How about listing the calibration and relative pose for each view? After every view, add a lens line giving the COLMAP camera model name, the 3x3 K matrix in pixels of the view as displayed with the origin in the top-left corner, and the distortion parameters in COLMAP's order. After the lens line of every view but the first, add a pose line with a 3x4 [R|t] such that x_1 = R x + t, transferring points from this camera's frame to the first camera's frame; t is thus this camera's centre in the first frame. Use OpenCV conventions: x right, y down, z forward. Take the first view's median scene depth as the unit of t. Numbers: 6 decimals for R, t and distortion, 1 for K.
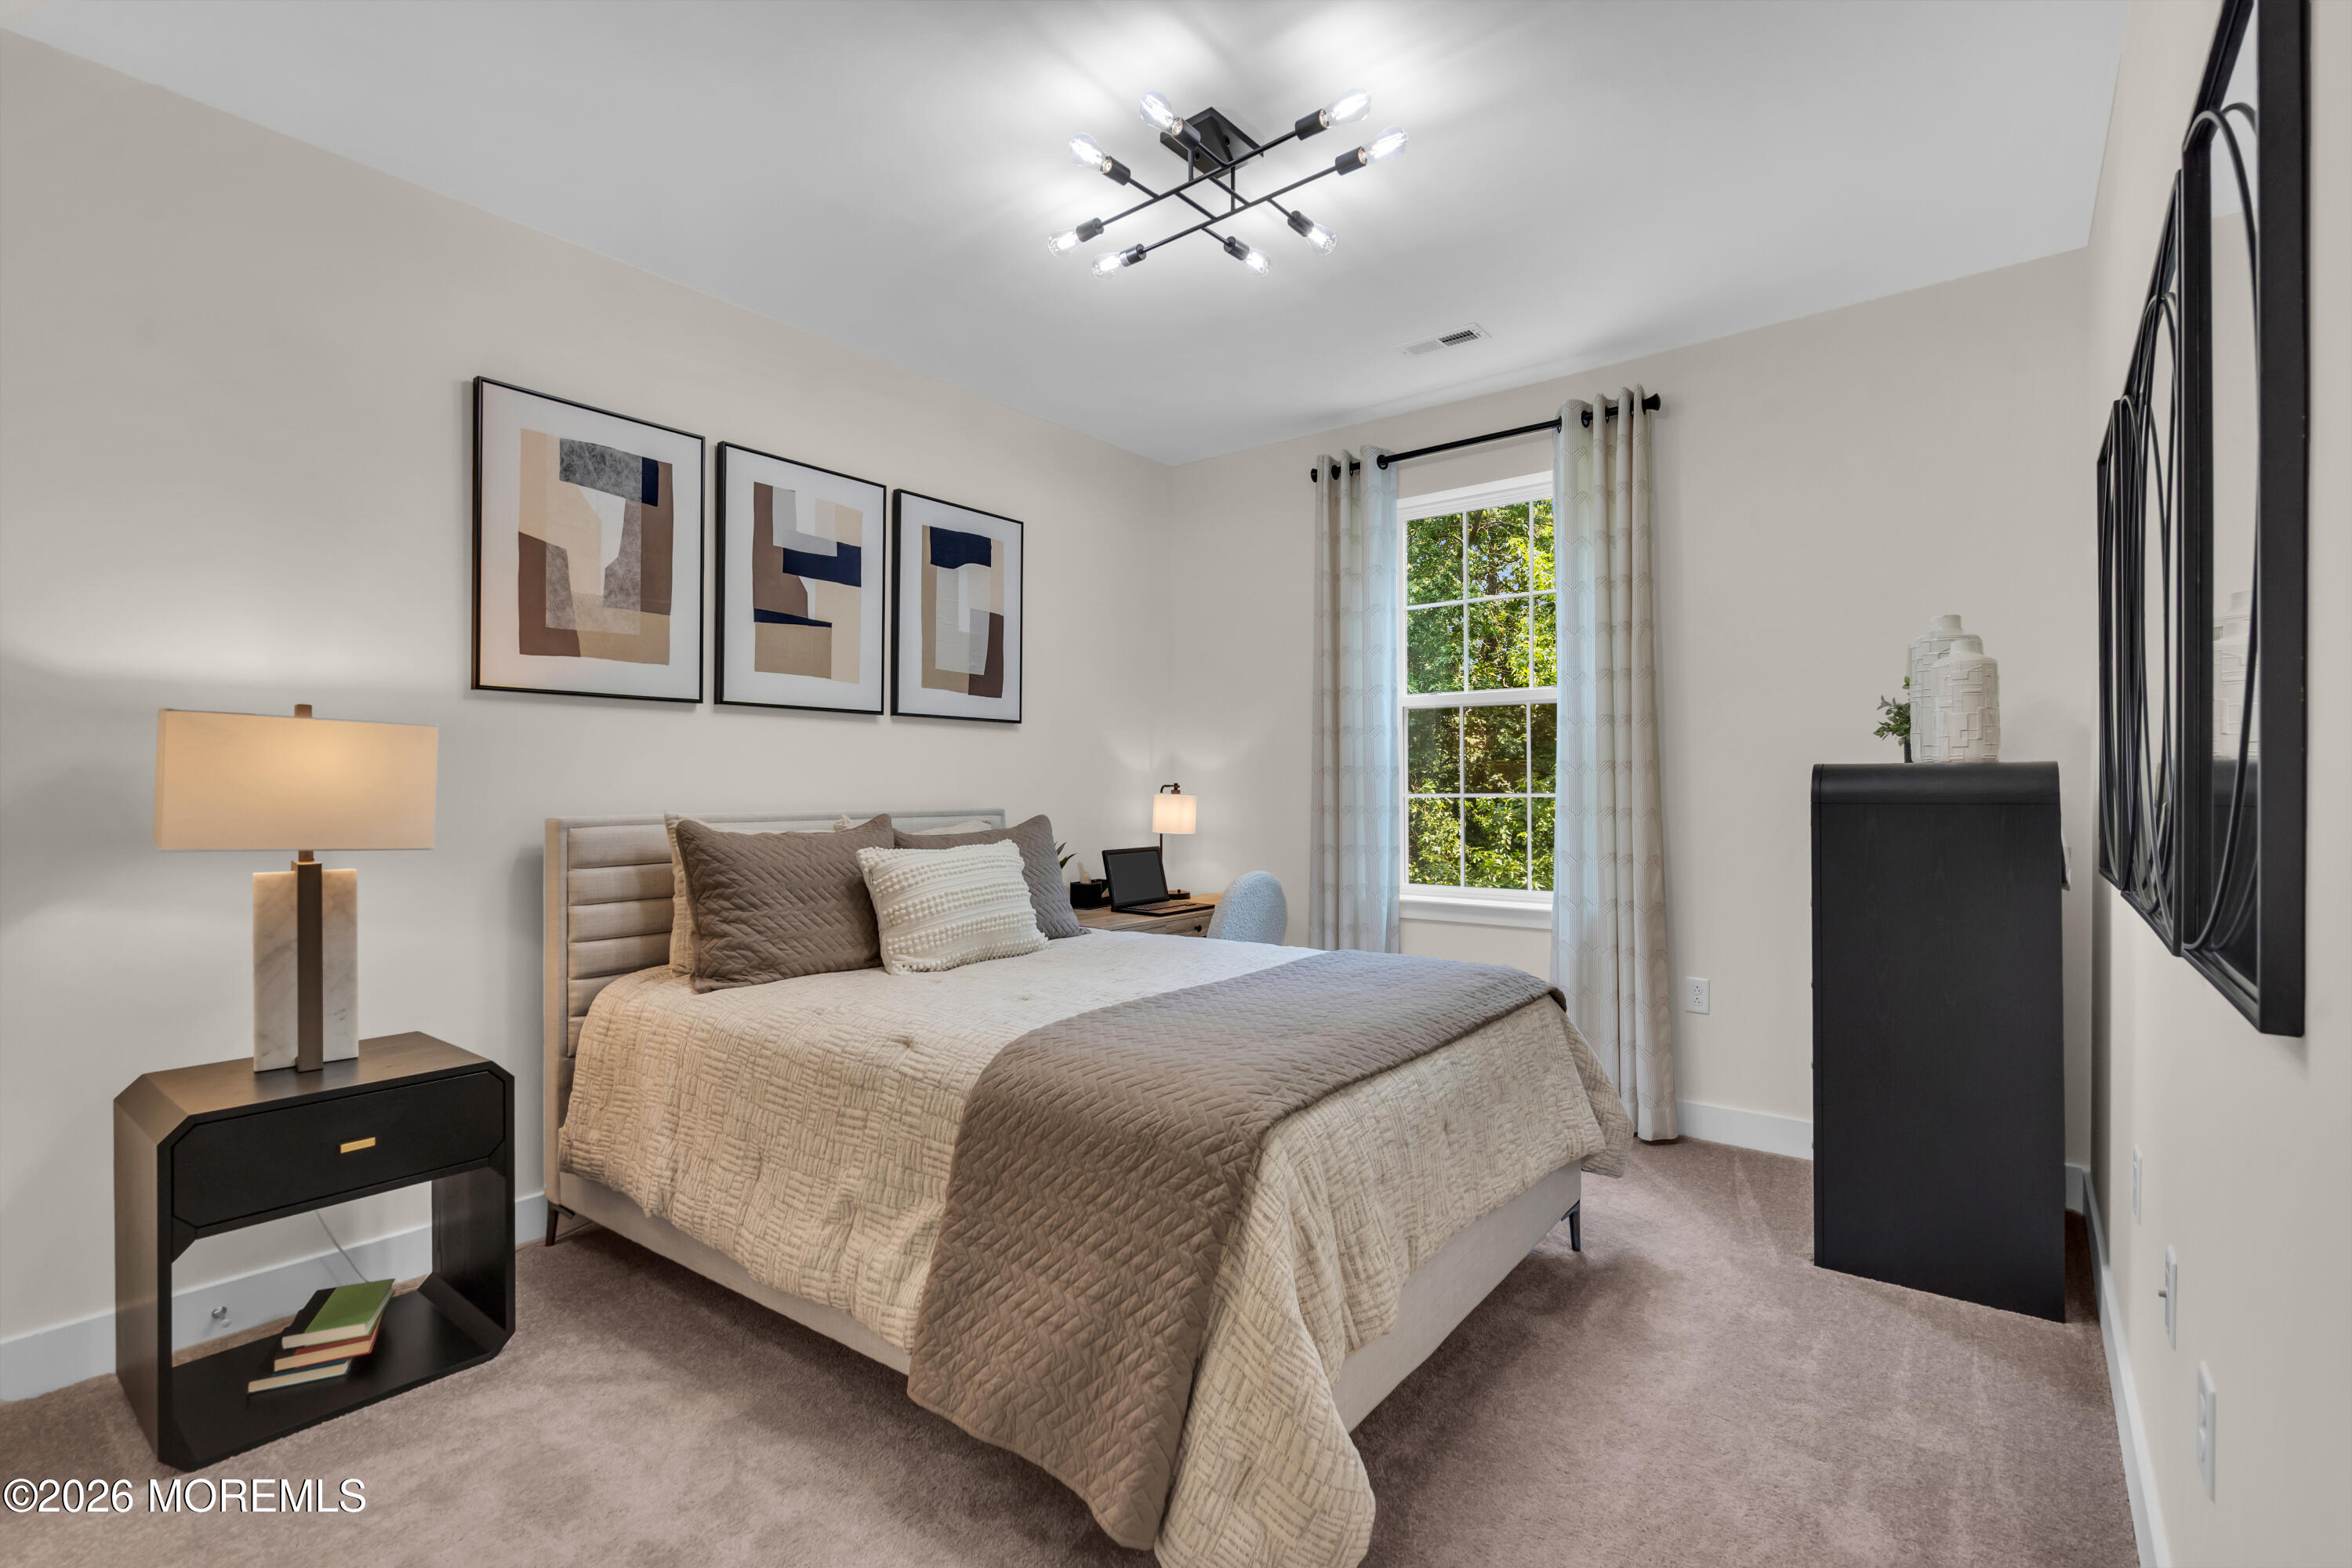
lens RADIAL K [[1049.5, 0, 1185.3], [0, 1049.5, 789.3], [0, 0, 1]] dist [-0.002211, -0.000244]
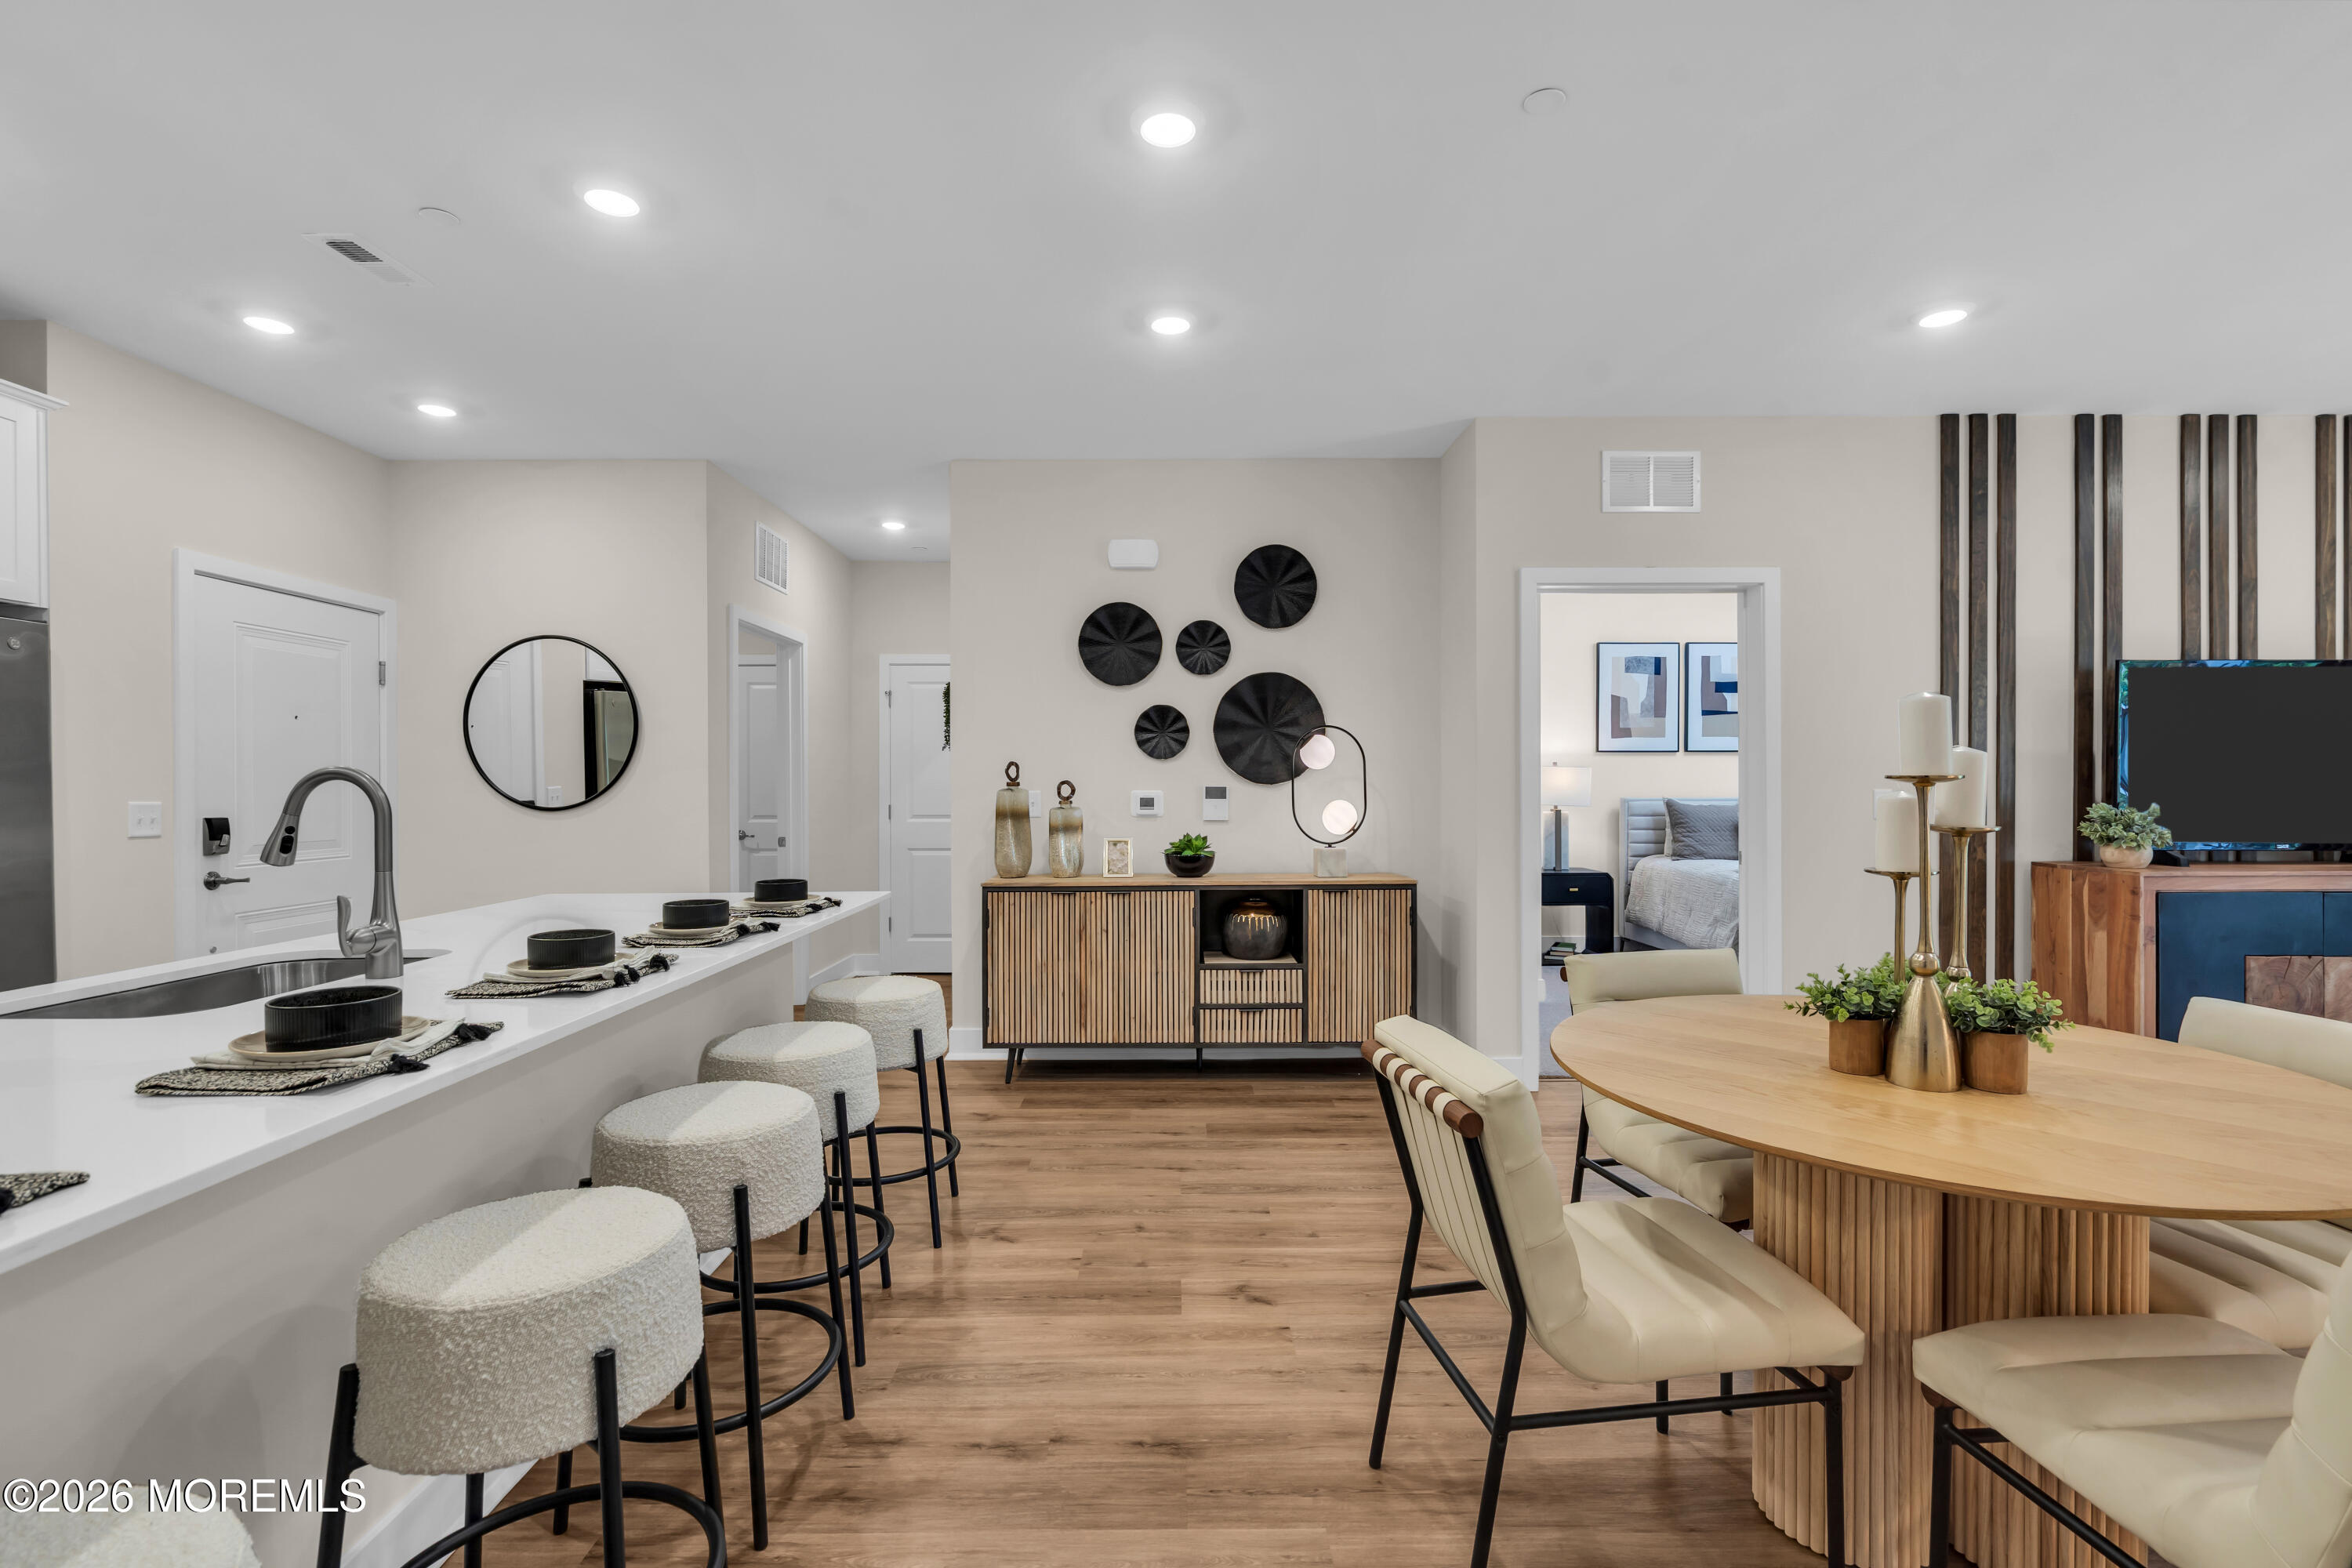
lens RADIAL K [[1049.5, 0, 1185.3], [0, 1049.5, 789.3], [0, 0, 1]] dist [-0.002211, -0.000244]
pose [[0.615881, 0.003084, -0.787833, 0.829308], [0.001022, 0.999988, 0.004714, -0.009310], [0.787838, -0.003709, 0.615871, -1.544950]]
